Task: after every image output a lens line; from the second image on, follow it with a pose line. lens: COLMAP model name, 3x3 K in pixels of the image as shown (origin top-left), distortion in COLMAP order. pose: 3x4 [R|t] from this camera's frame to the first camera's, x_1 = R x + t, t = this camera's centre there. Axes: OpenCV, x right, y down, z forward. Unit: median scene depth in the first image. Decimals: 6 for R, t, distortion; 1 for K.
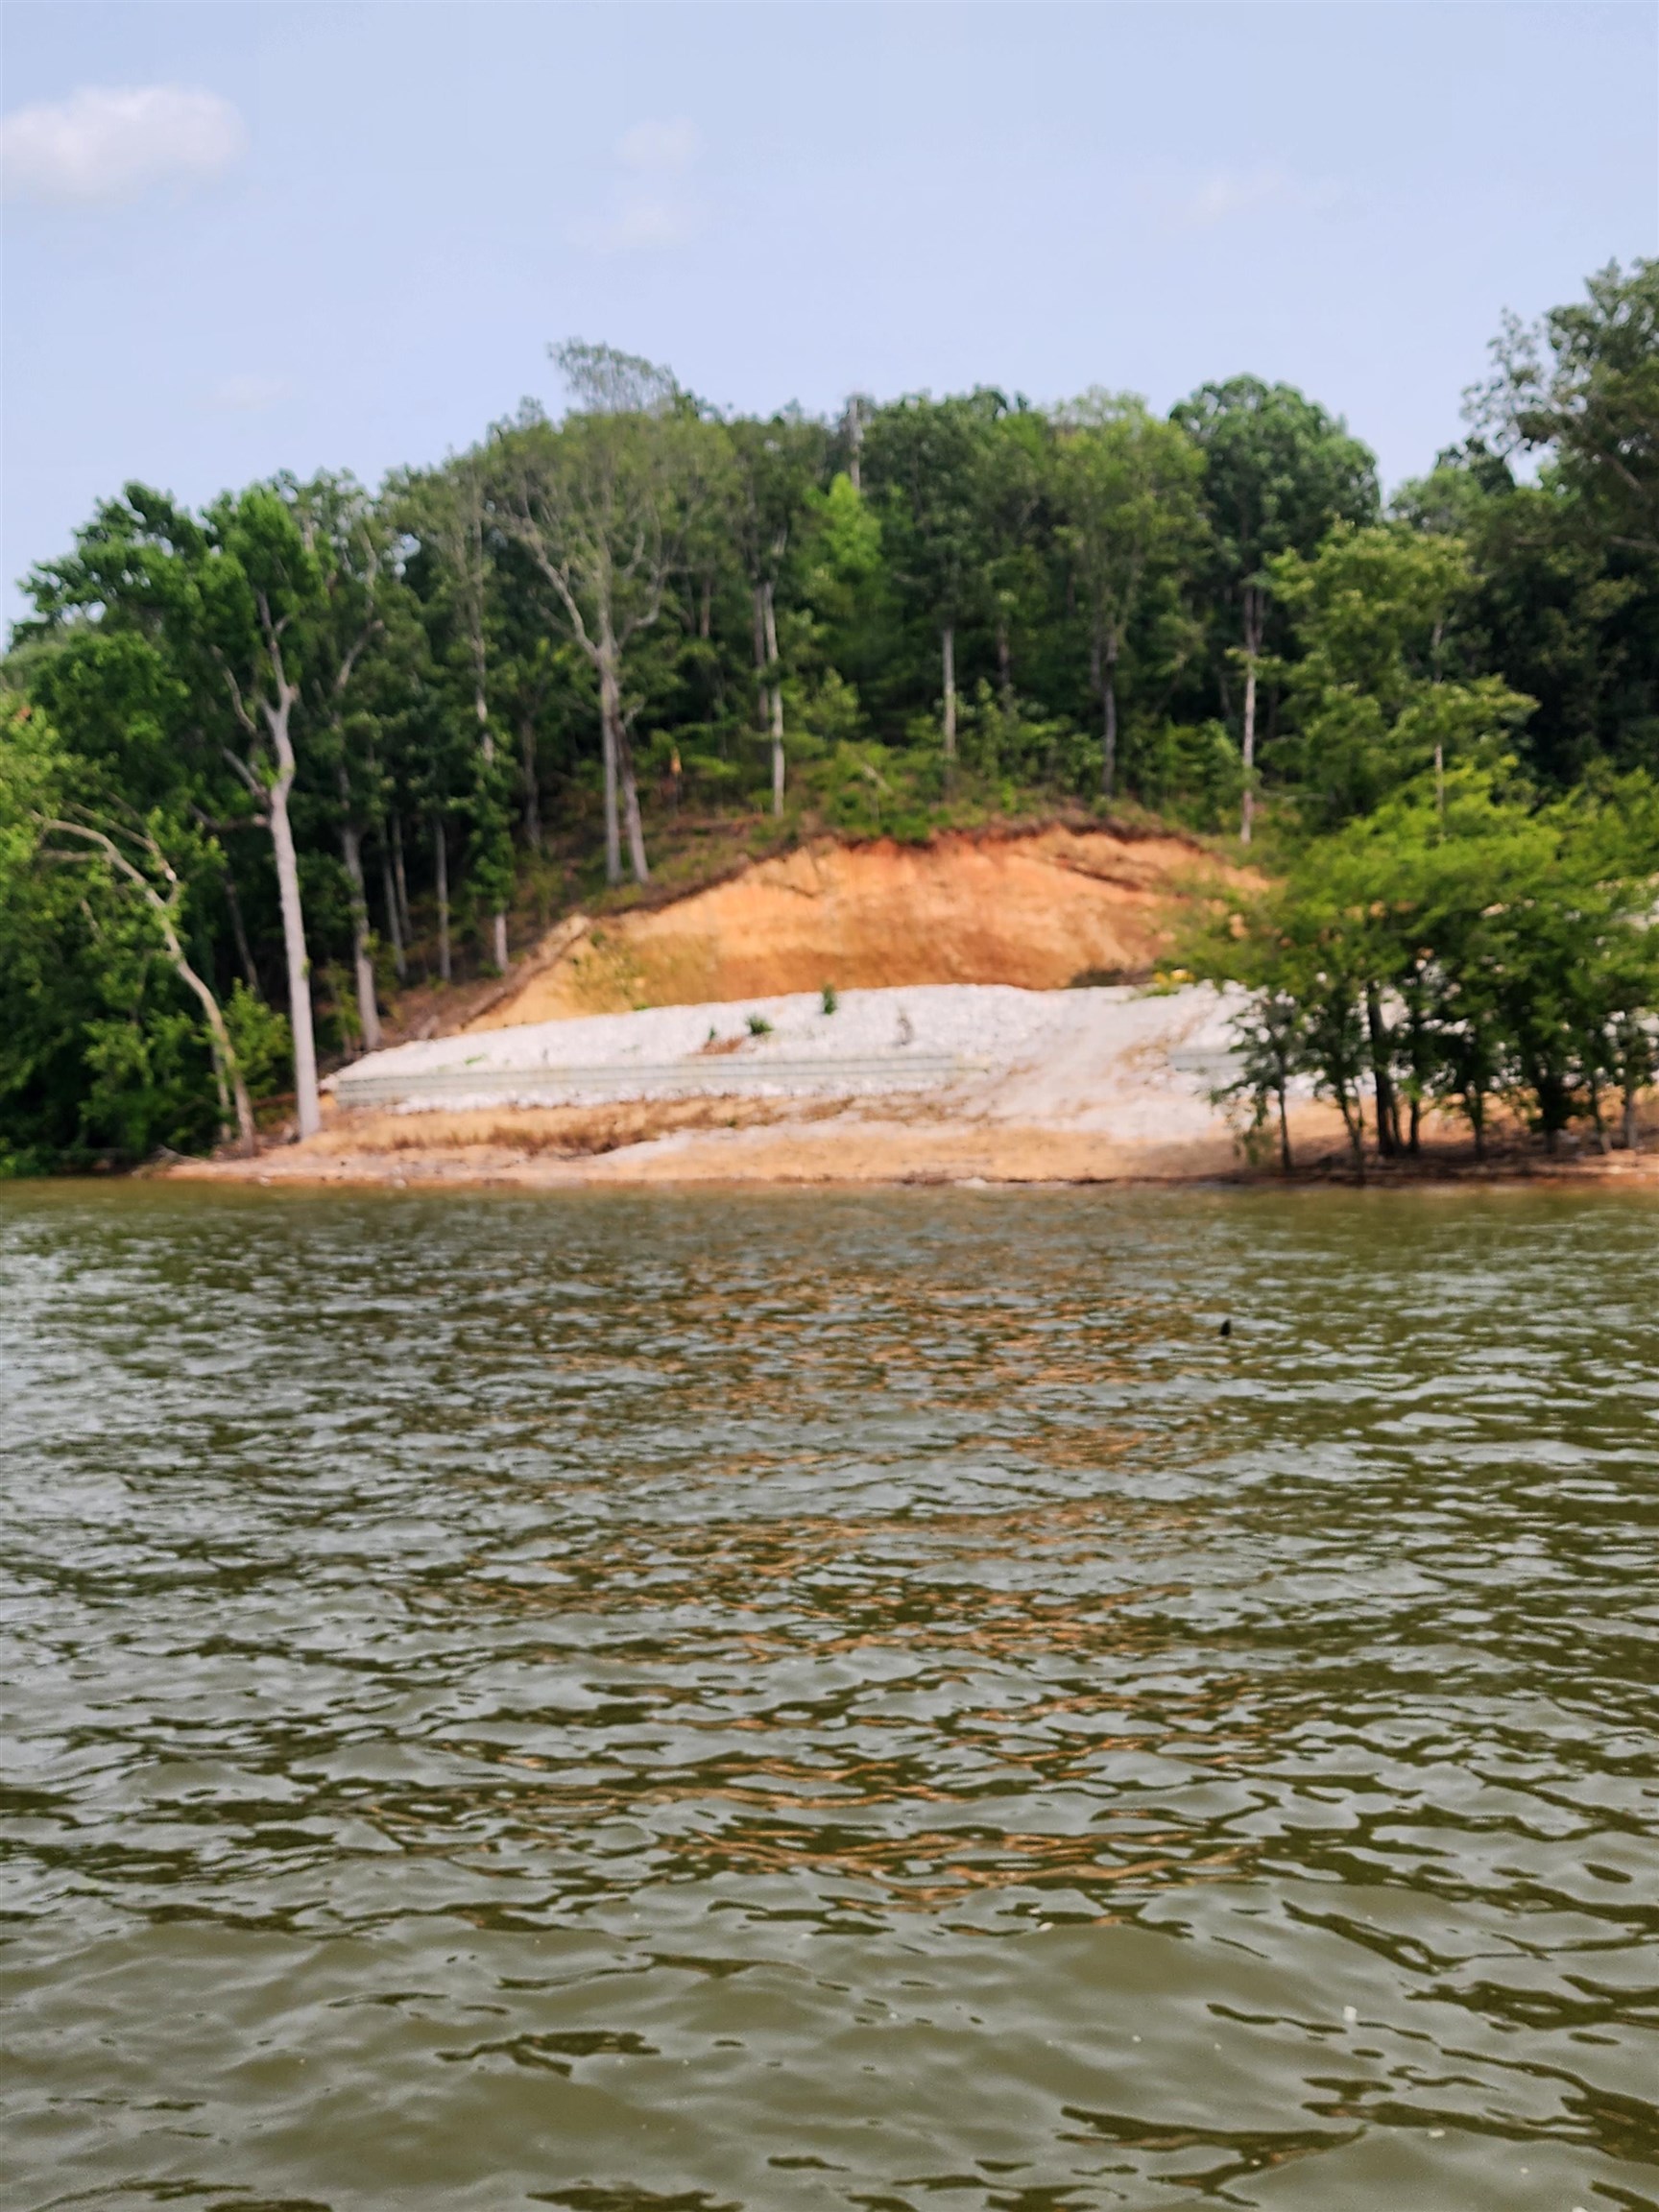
lens RADIAL K [[2659.8, 0, 829.5], [0, 2659.8, 1106.0], [0, 0, 1]] dist [0.064691, -0.024348]
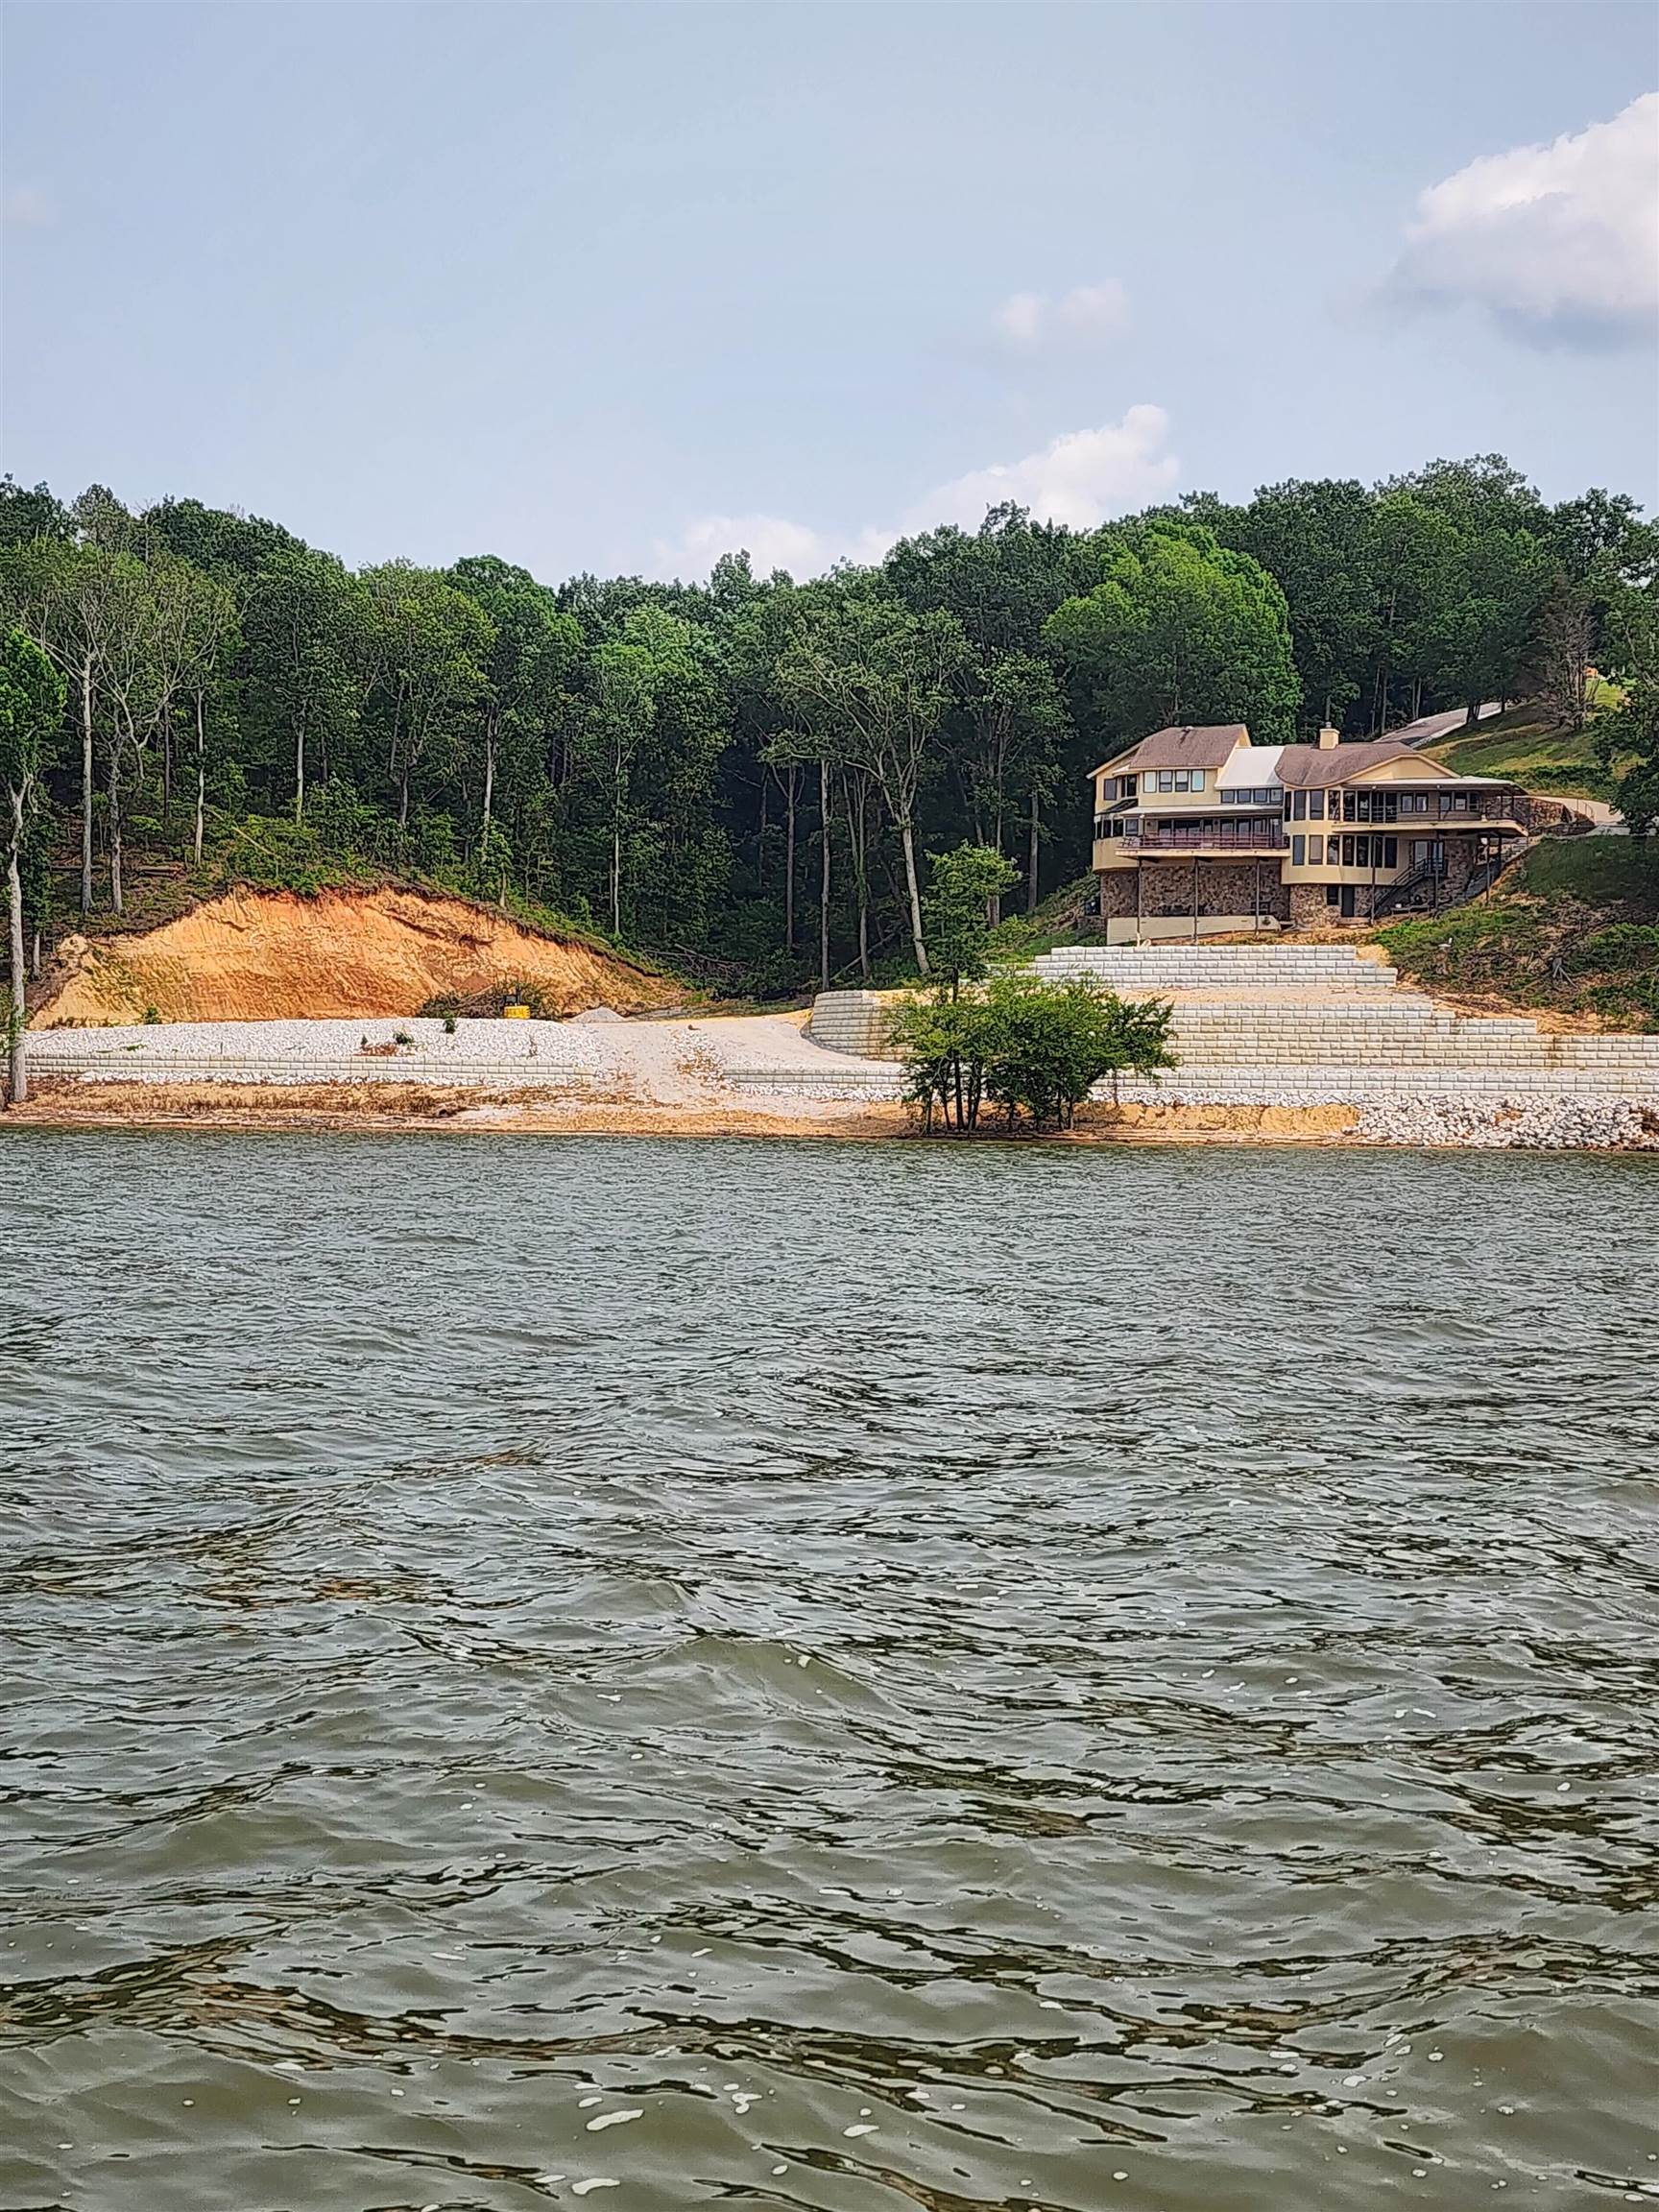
lens RADIAL K [[3333.8, 0, 829.5], [0, 3333.8, 1106.0], [0, 0, 1]] dist [0.175038, -0.019455]
pose [[0.876118, 0.039411, 0.480484, -0.554596], [-0.039801, 0.999164, -0.009381, 0.013762], [-0.480451, -0.010905, 0.876954, -0.628971]]
